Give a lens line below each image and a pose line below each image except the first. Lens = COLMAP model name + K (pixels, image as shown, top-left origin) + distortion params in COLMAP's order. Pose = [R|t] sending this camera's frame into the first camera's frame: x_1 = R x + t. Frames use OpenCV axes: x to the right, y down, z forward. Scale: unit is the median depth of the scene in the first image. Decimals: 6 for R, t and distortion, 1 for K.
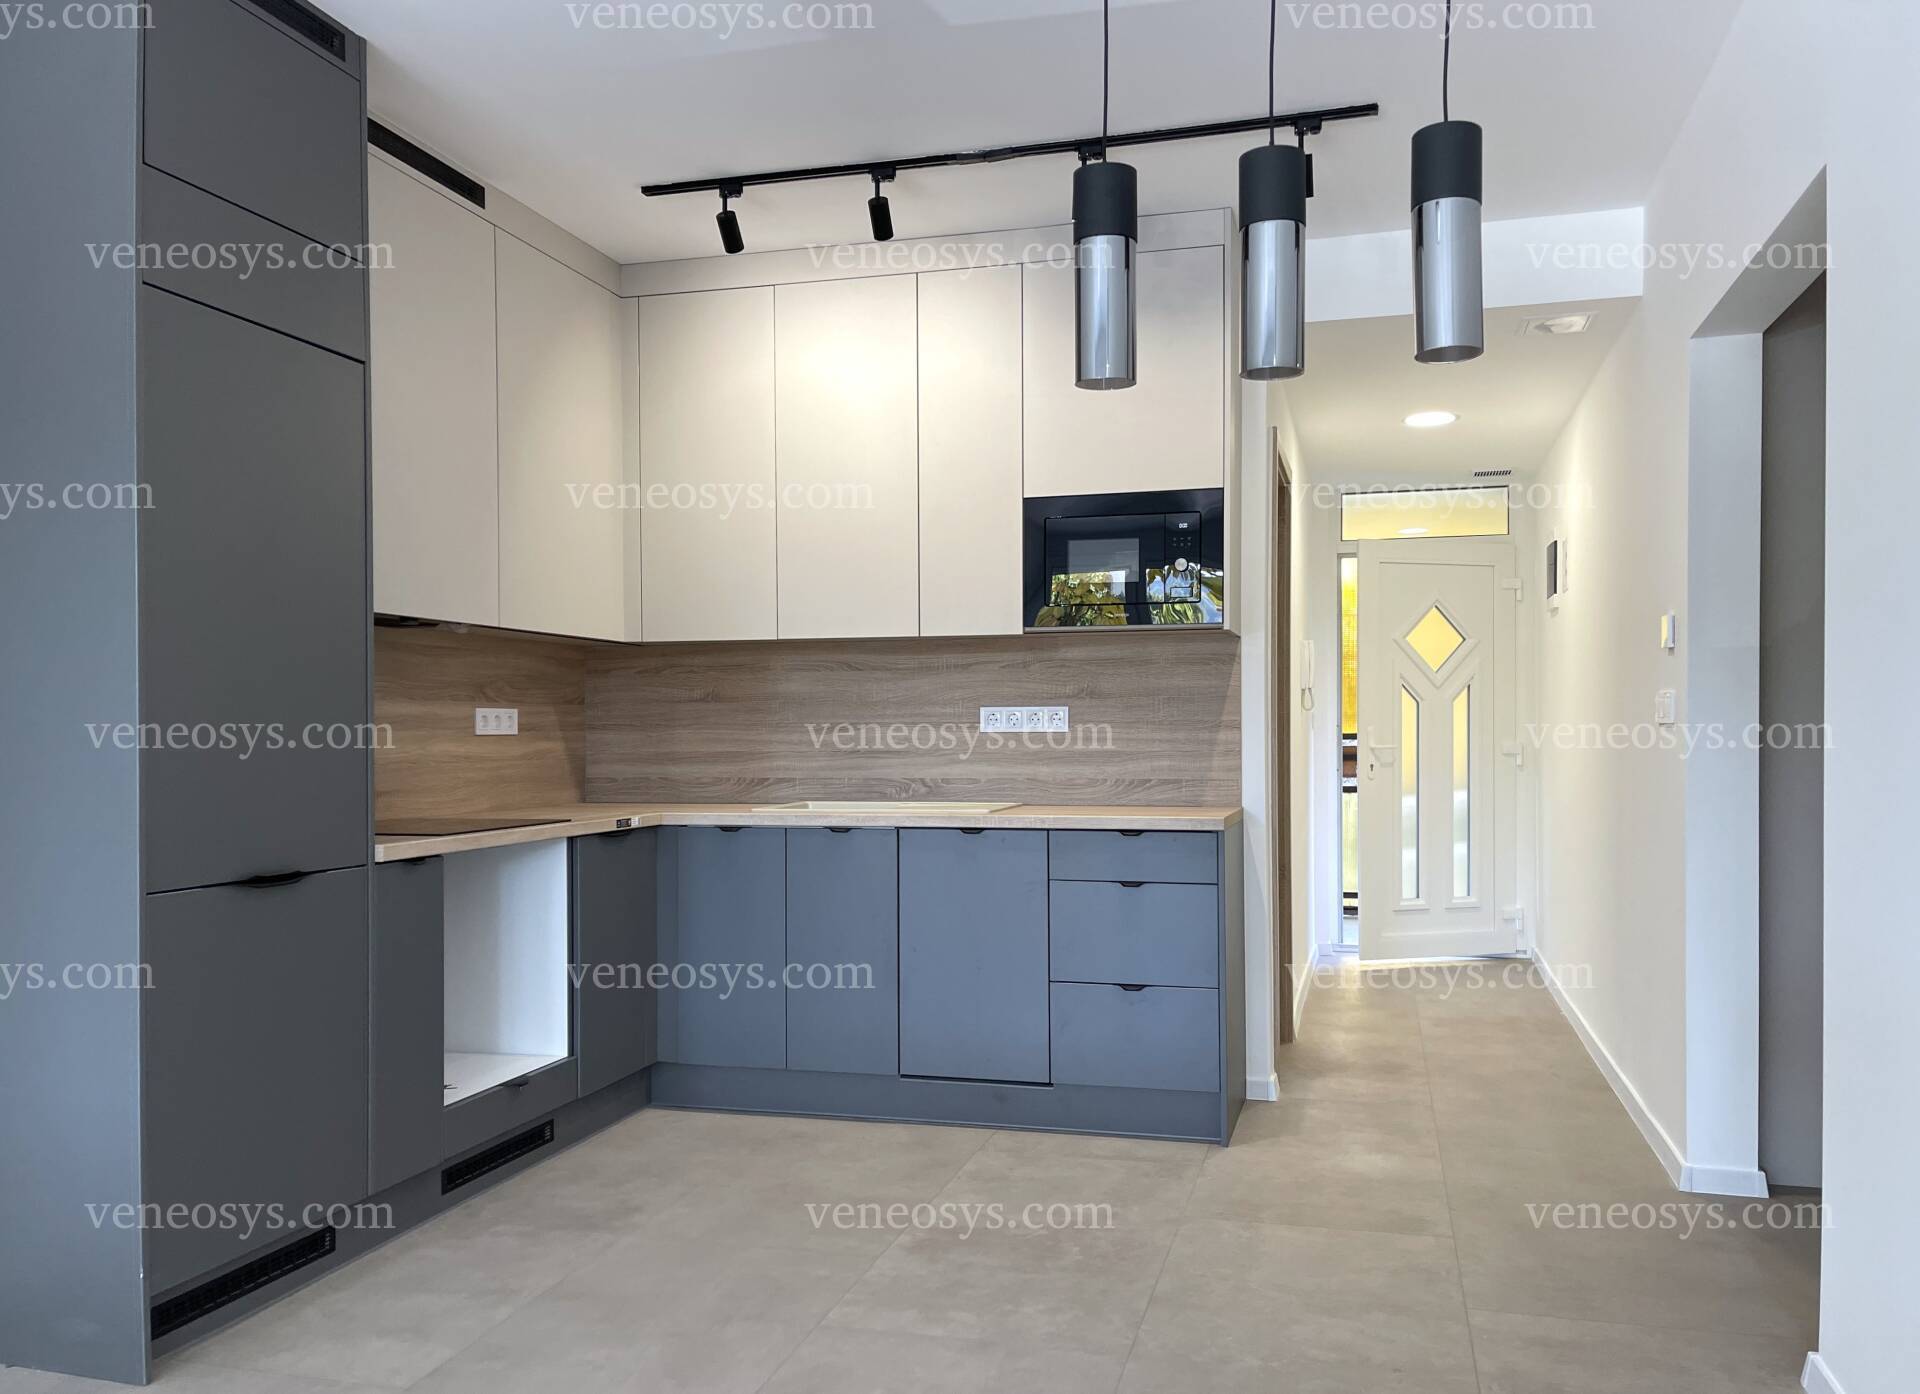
lens RADIAL K [[1542.3, 0, 960.0], [0, 1542.3, 697.0], [0, 0, 1]] dist [0.067660, -0.003165]
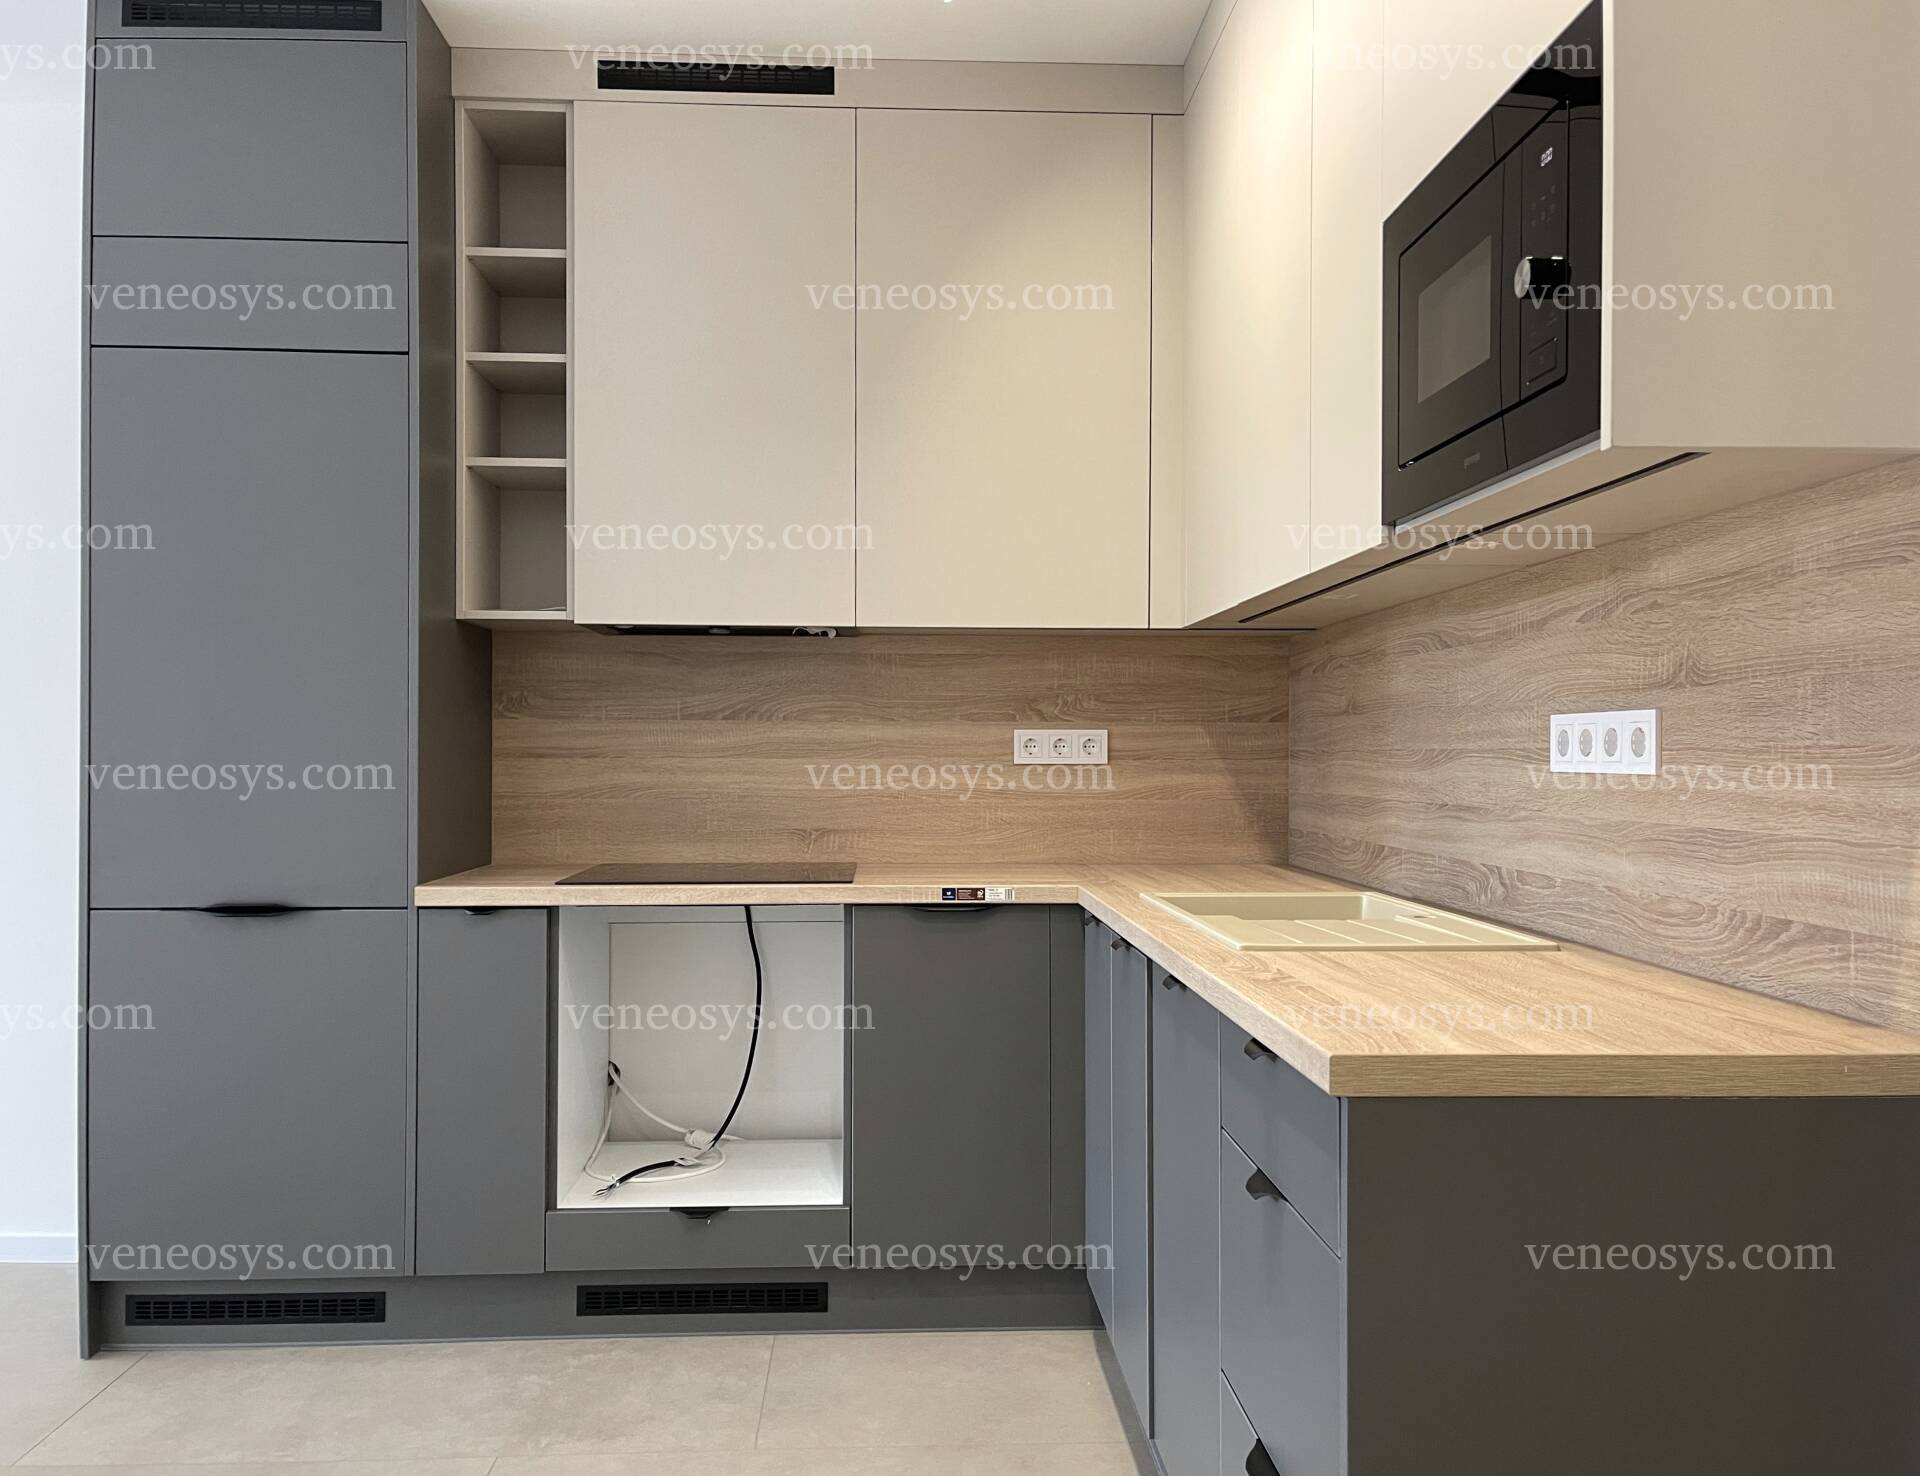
lens RADIAL K [[1497.4, 0, 921.4], [0, 1497.4, 731.1], [0, 0, 1]] dist [0.097379, -0.107713]
pose [[0.289082, -0.009256, -0.957260, 0.384932], [0.018941, 0.999813, -0.003947, 0.009696], [0.957117, -0.016990, 0.289203, 0.720715]]
